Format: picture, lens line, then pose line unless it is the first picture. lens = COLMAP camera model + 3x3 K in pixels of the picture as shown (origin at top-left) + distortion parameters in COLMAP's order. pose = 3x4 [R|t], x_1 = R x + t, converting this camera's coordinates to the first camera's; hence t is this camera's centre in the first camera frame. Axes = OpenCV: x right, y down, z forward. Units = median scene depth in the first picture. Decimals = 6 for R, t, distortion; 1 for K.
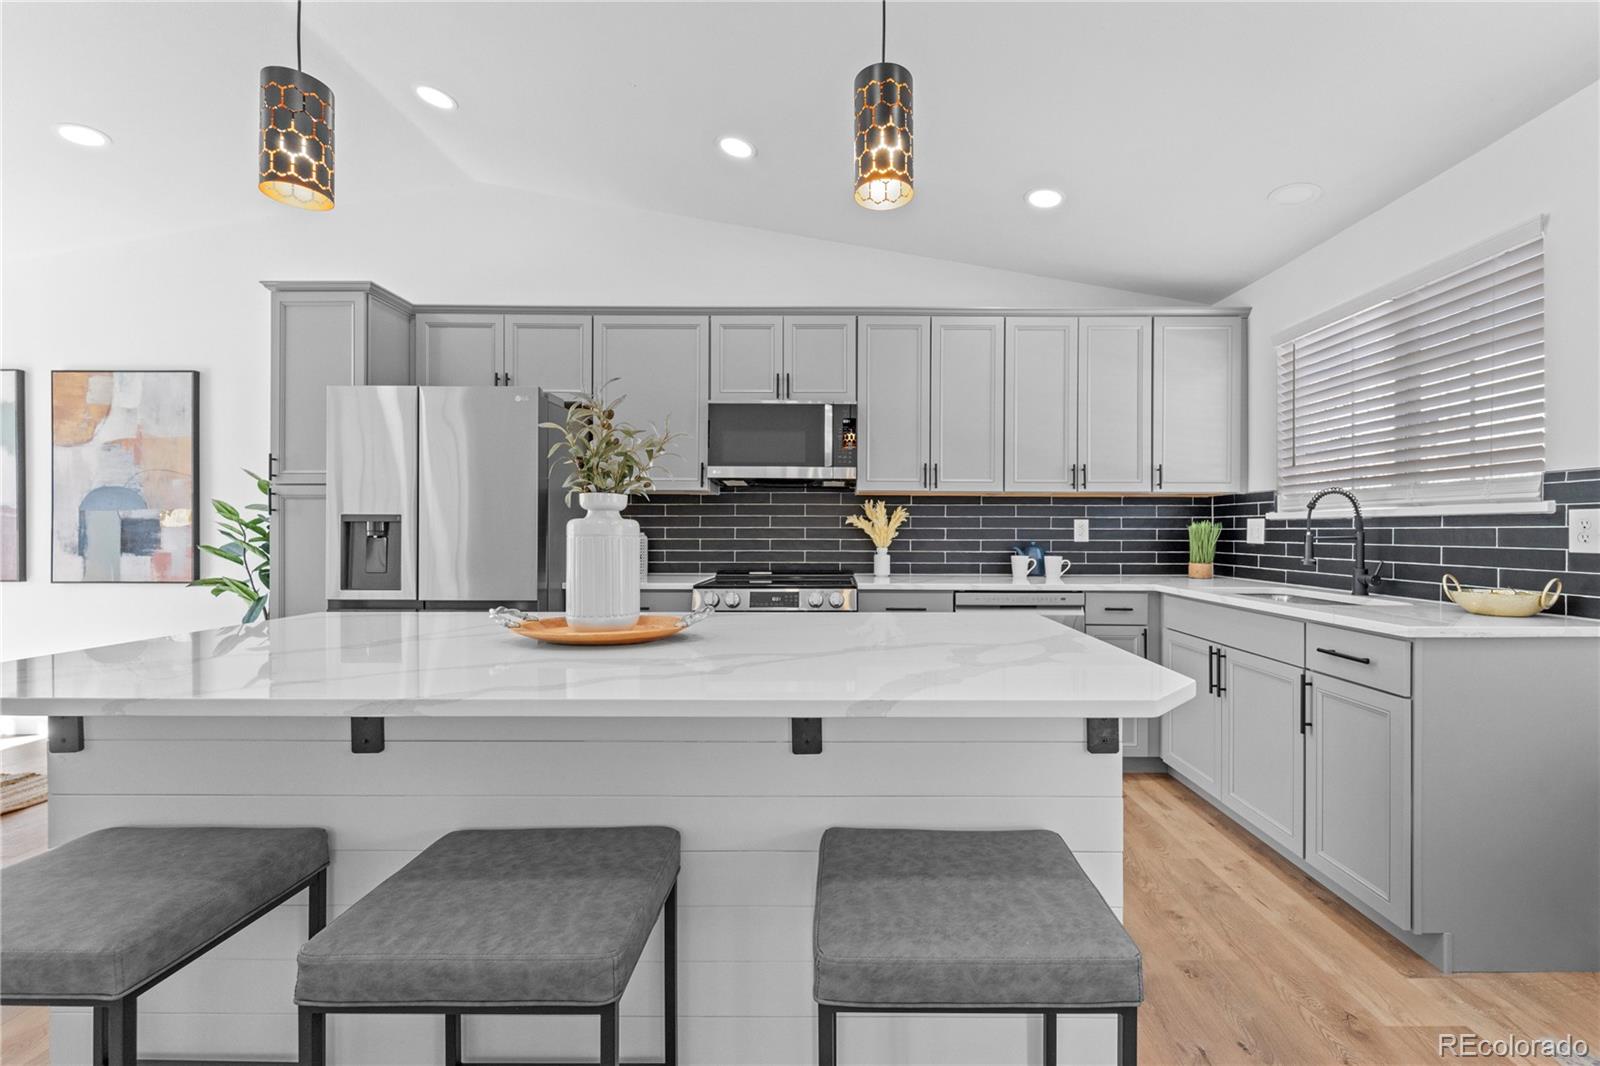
lens RADIAL K [[654.6, 0, 835.5], [0, 654.6, 531.4], [0, 0, 1]] dist [-0.000632, -0.000447]
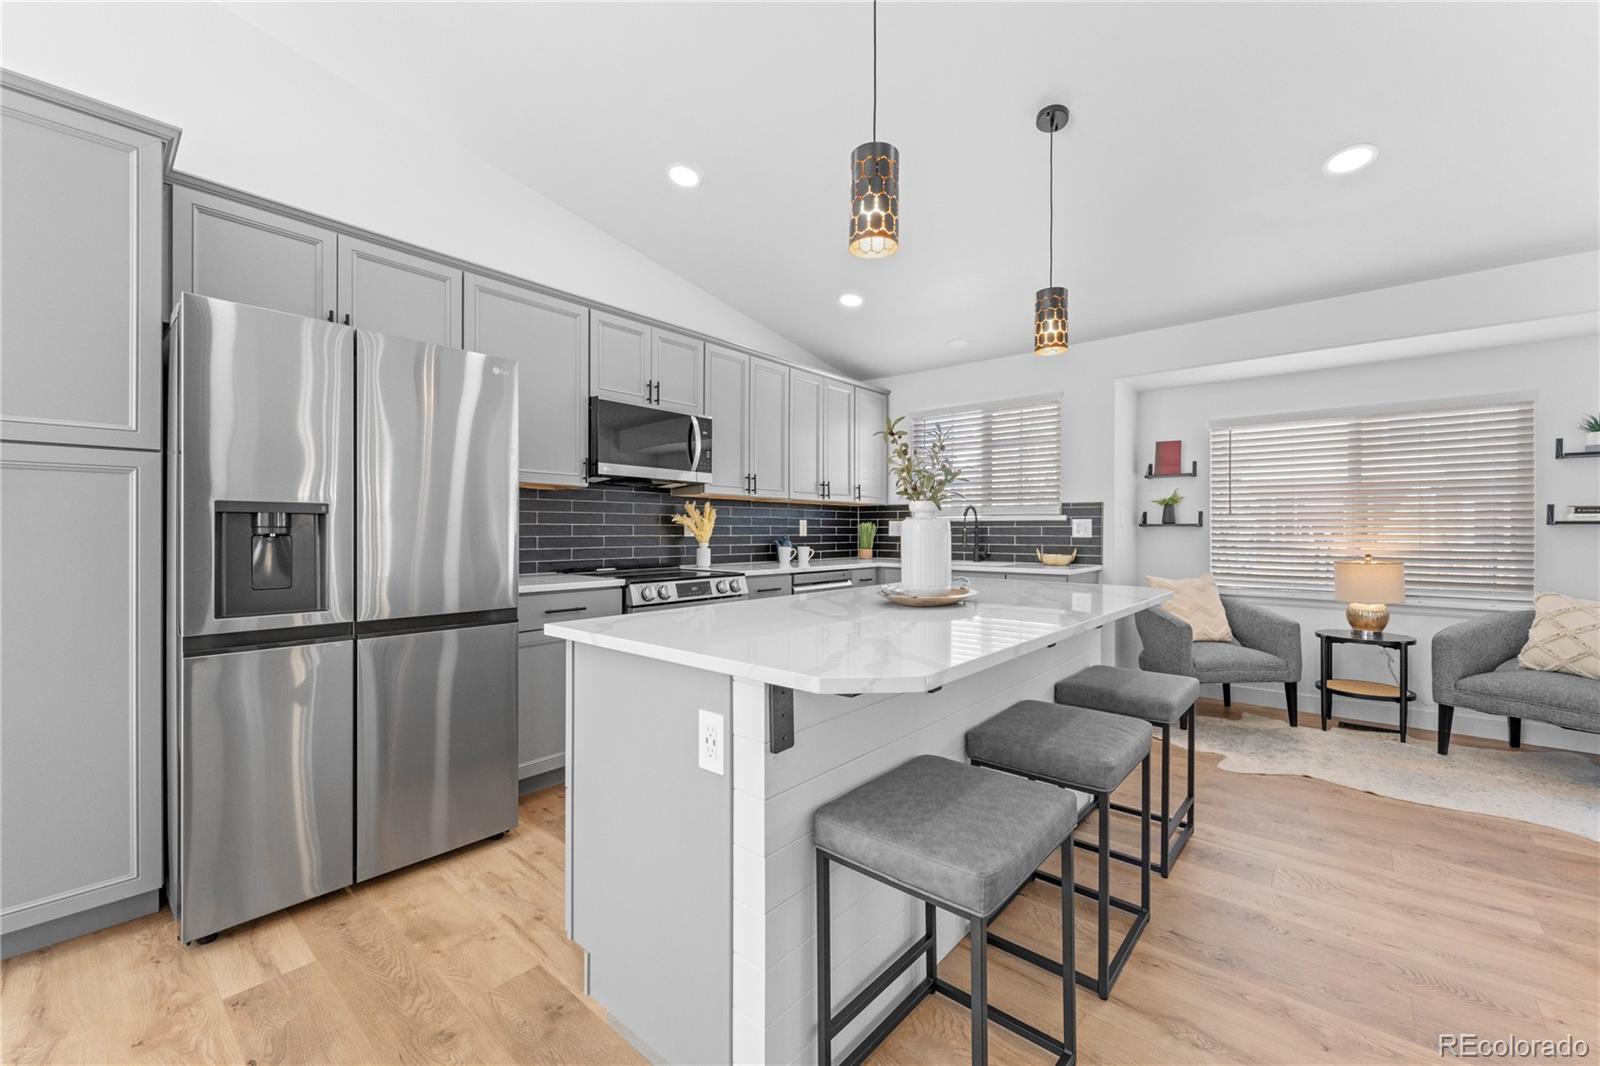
lens RADIAL K [[642.1, 0, 803.9], [0, 642.1, 529.8], [0, 0, 1]] dist [-0.000397, -0.000160]
pose [[0.646790, -0.000584, 0.762668, -0.820005], [0.000141, 1.000000, 0.000647, 0.001948], [-0.762668, -0.000311, 0.646790, 0.152068]]
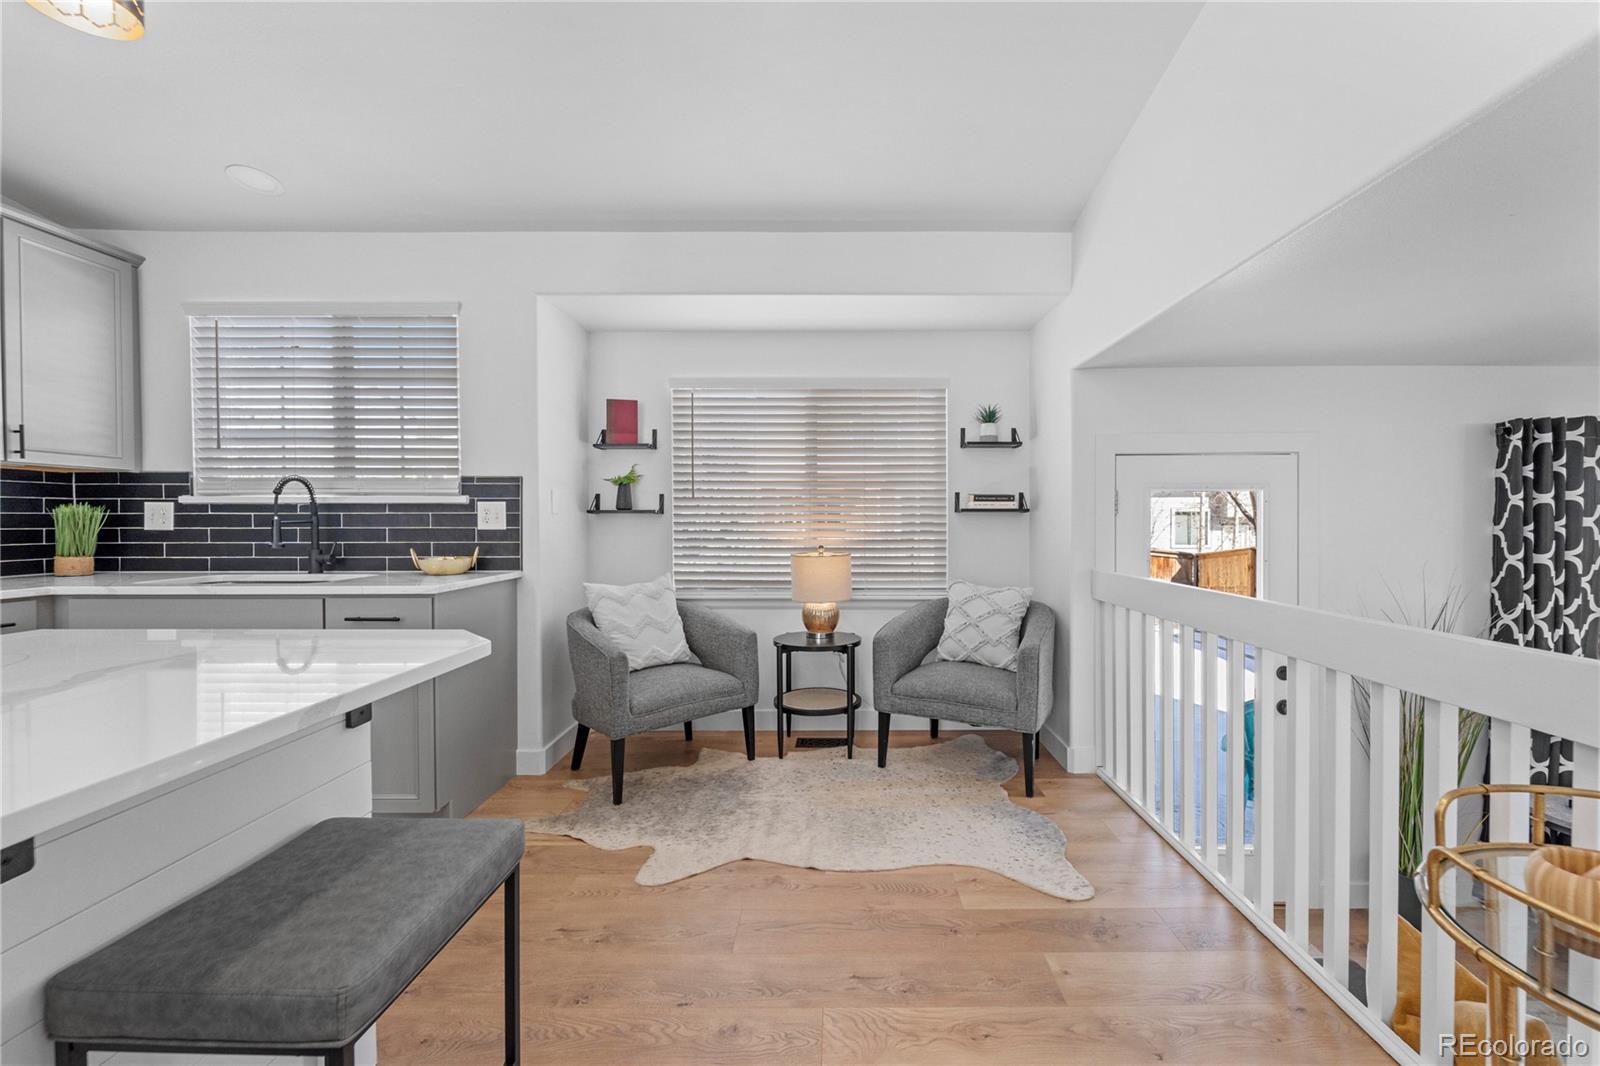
lens RADIAL K [[654.6, 0, 835.5], [0, 654.6, 531.4], [0, 0, 1]] dist [-0.000632, -0.000447]
pose [[-0.005629, -0.020438, 0.999775, -0.274465], [0.001620, 0.999790, 0.020447, 0.004098], [-0.999983, 0.001735, -0.005595, 0.104567]]
